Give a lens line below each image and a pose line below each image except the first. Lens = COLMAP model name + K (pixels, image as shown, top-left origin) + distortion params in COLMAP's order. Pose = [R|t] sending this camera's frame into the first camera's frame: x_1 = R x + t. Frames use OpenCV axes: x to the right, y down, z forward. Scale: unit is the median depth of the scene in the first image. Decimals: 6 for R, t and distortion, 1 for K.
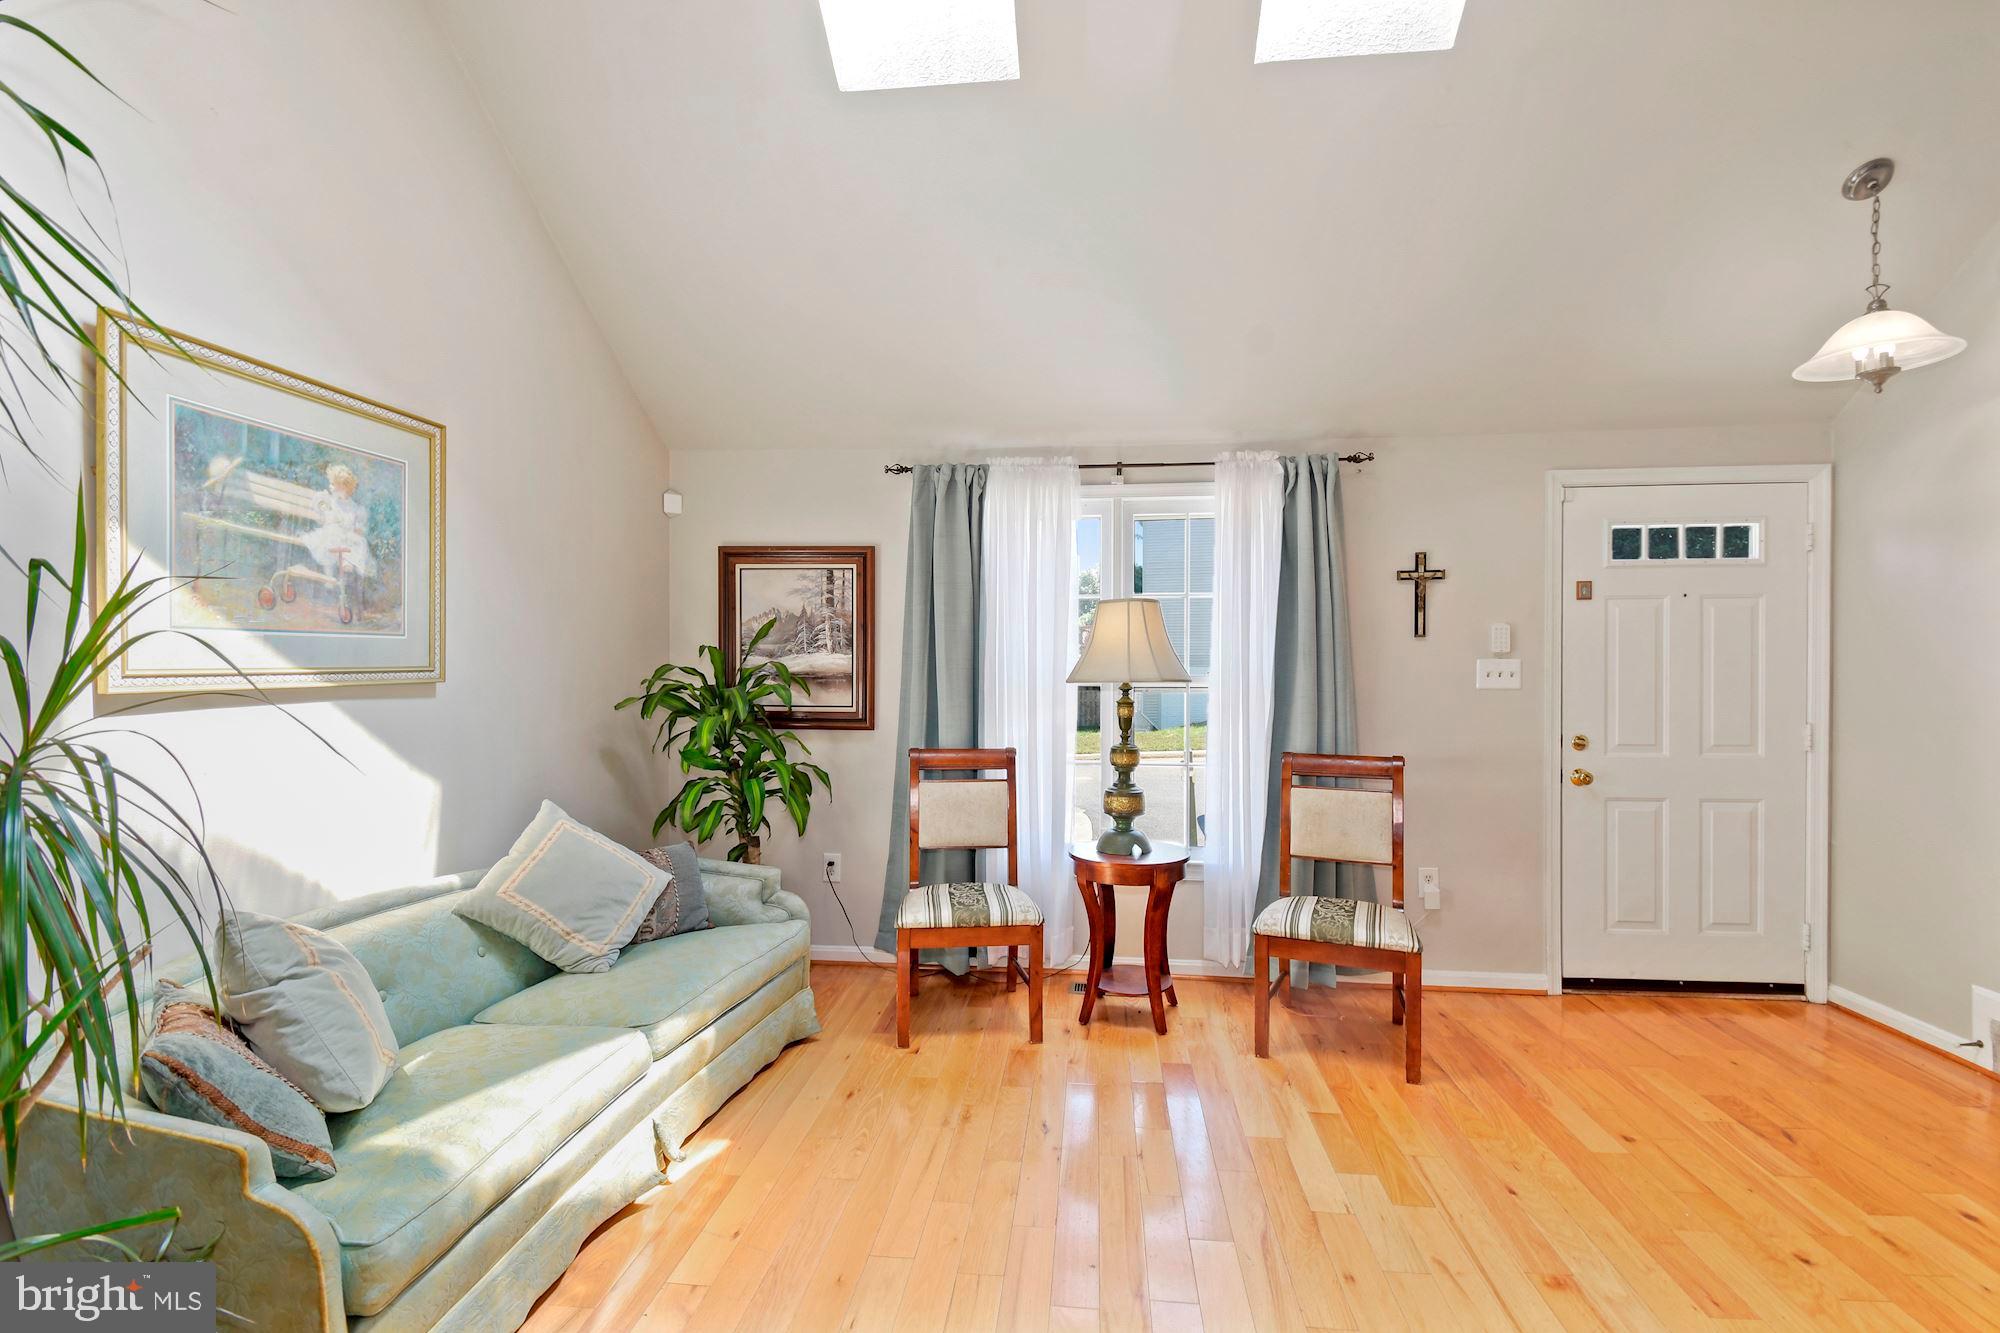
lens RADIAL K [[879.7, 0, 999.5], [0, 879.7, 677.4], [0, 0, 1]] dist [0.001380, -0.001040]
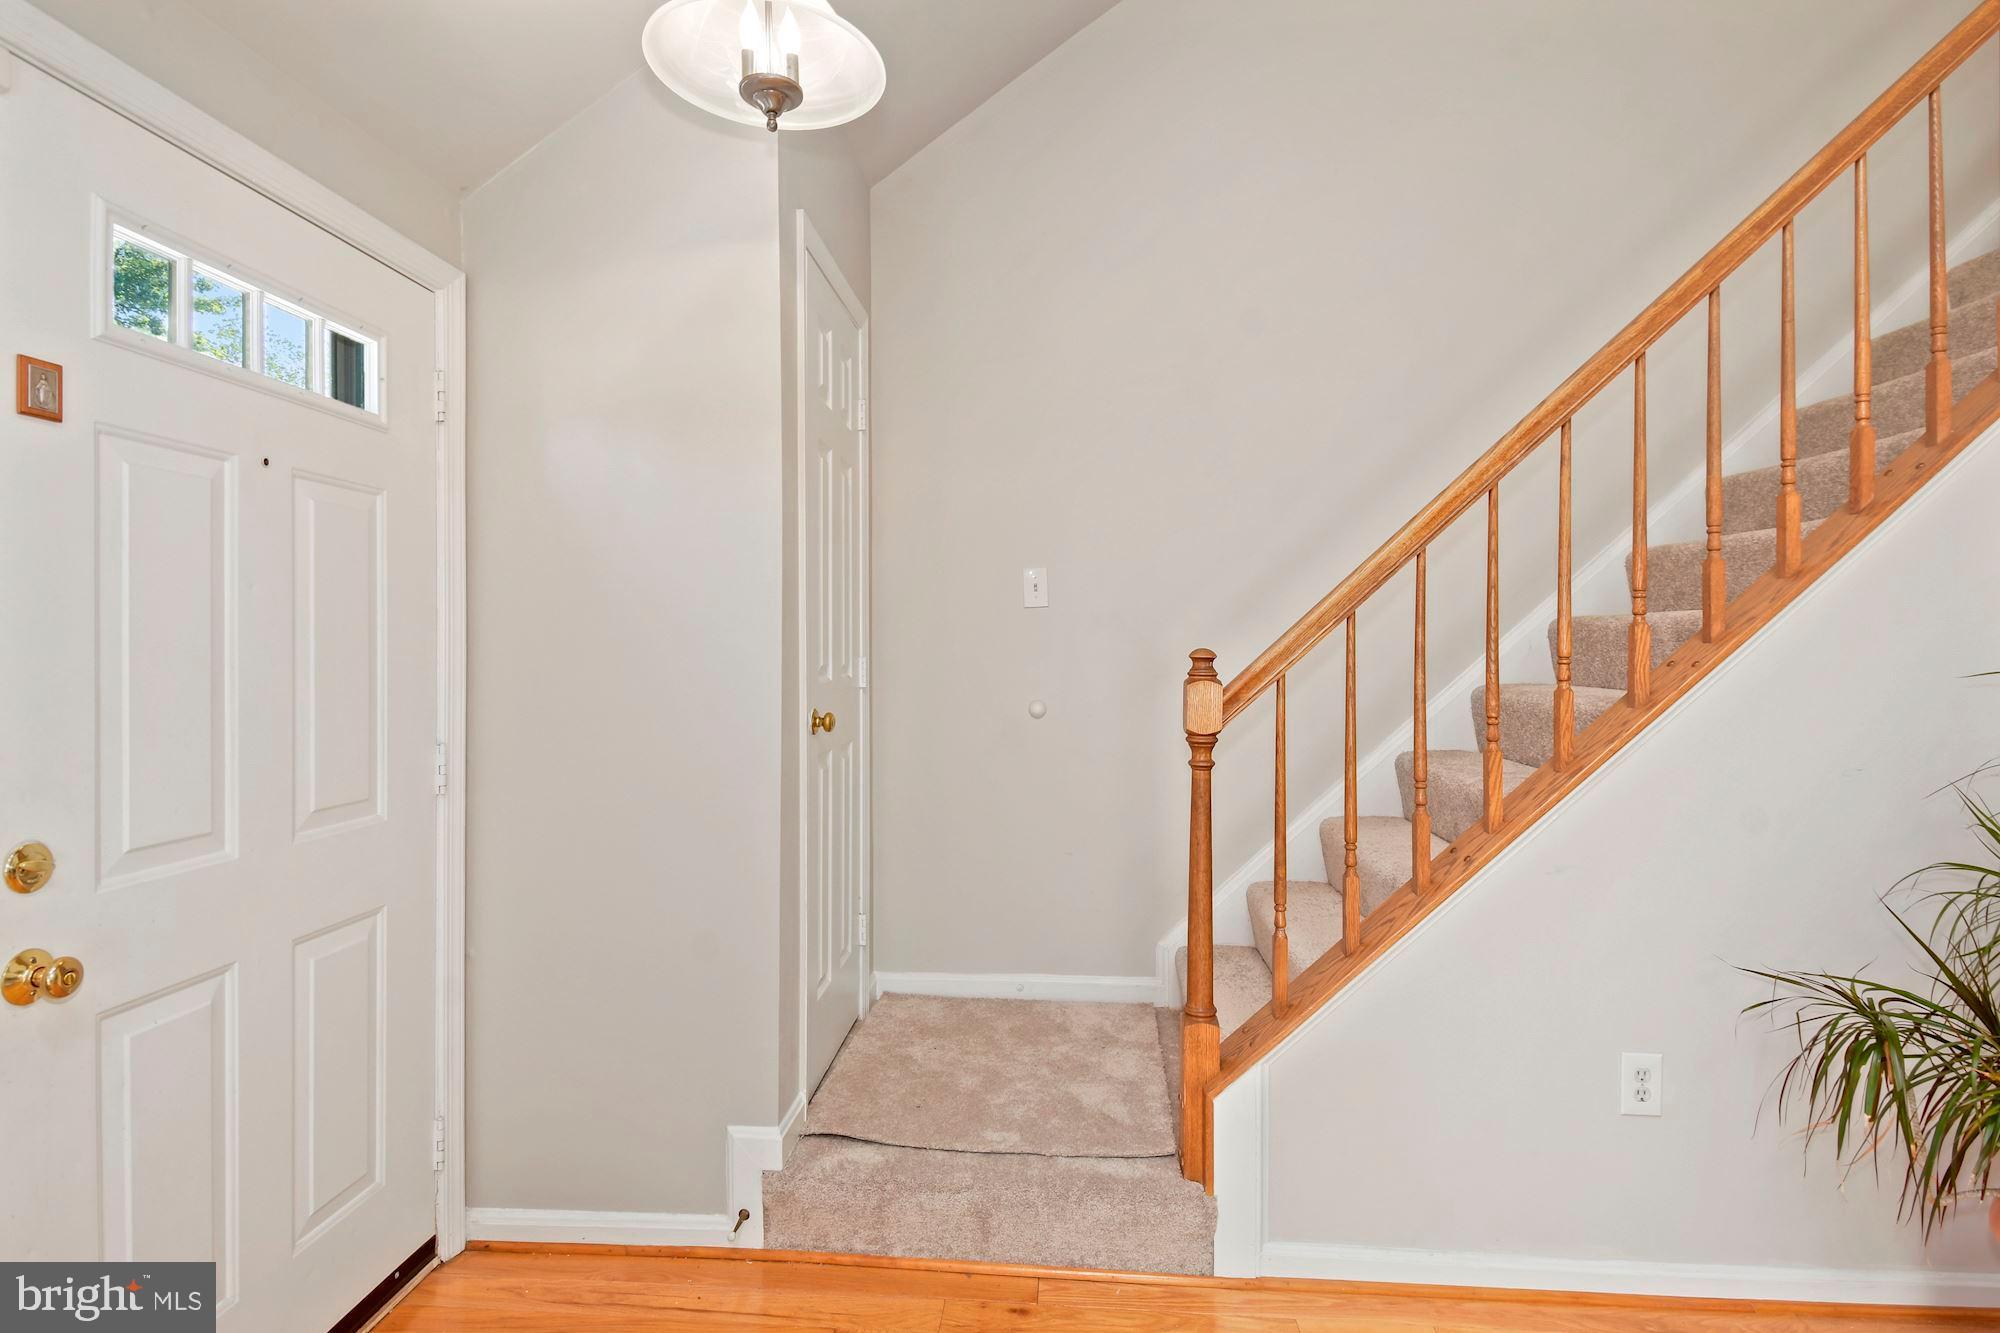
lens RADIAL K [[1017.9, 0, 1001.9], [0, 1017.9, 653.7], [0, 0, 1]] dist [0.007551, 0.000427]
pose [[-0.045248, -0.000218, 0.998976, 0.282565], [0.010720, 0.999942, 0.000704, 0.000721], [-0.998918, 0.010740, -0.045244, 0.683709]]
